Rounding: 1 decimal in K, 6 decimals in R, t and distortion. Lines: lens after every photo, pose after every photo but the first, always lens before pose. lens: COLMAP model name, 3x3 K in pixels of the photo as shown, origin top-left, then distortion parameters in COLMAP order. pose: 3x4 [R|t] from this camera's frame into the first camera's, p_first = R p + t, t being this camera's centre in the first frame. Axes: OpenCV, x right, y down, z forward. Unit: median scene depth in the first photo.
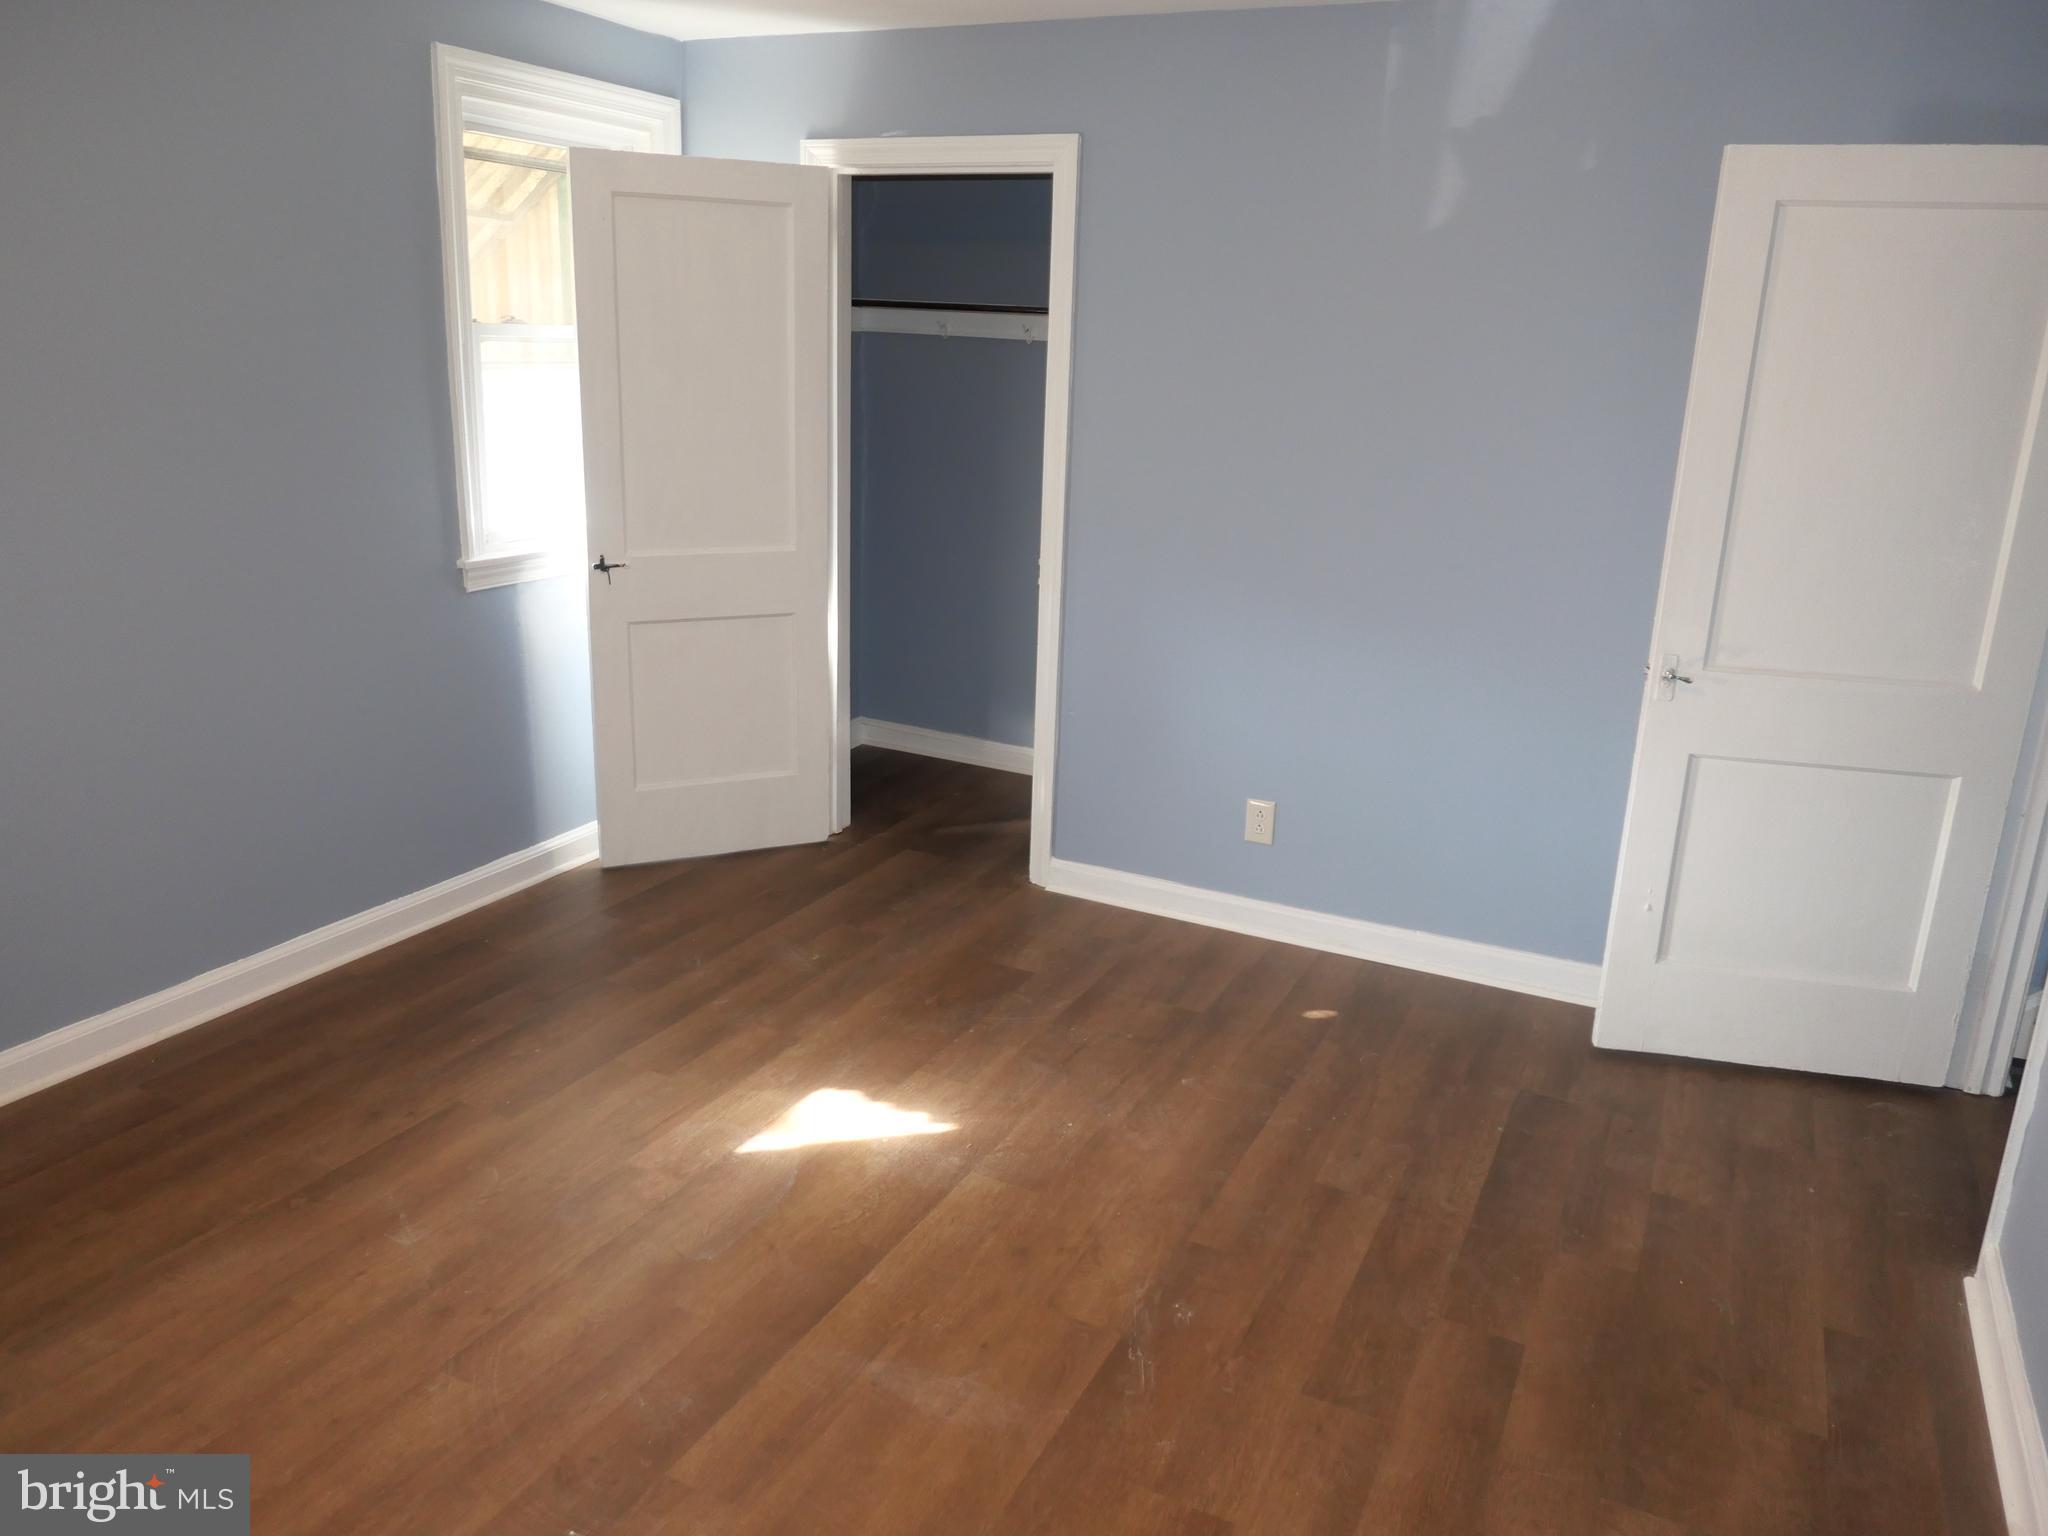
lens RADIAL K [[1472.2, 0, 1031.1], [0, 1472.2, 769.0], [0, 0, 1]] dist [-0.039658, 0.025304]
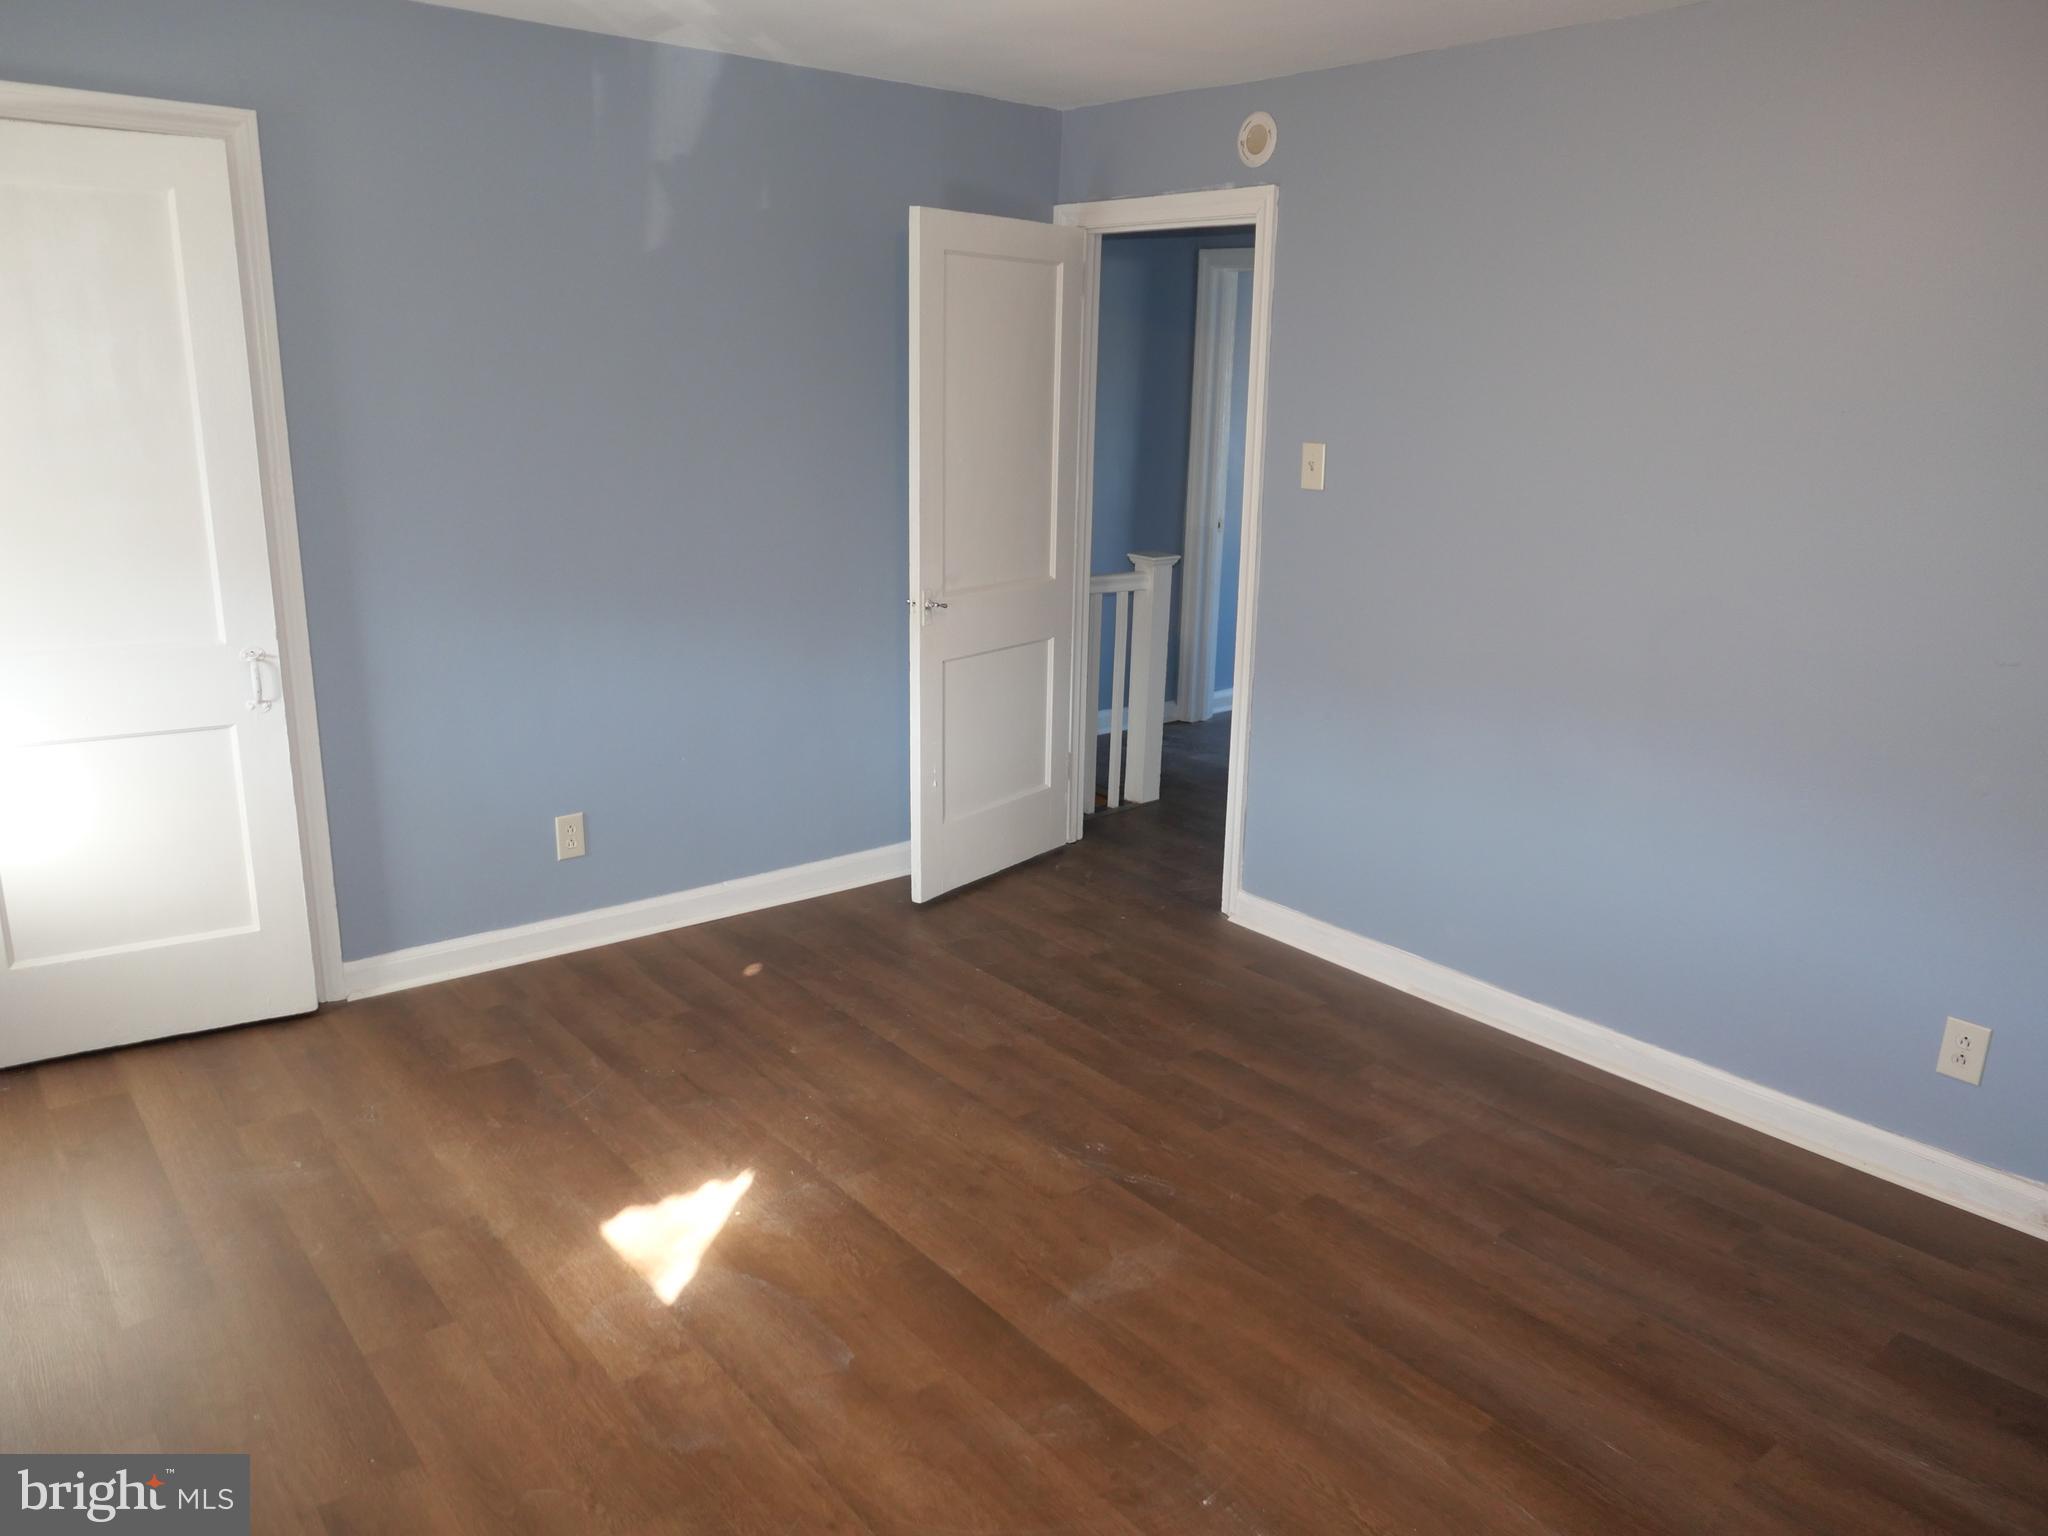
lens RADIAL K [[1472.2, 0, 1032.3], [0, 1472.2, 762.3], [0, 0, 1]] dist [-0.039658, 0.025304]
pose [[0.408080, -0.256230, 0.876251, -0.791784], [0.244007, 0.955501, 0.165767, -0.138289], [-0.879734, 0.146165, 0.452443, 0.370863]]
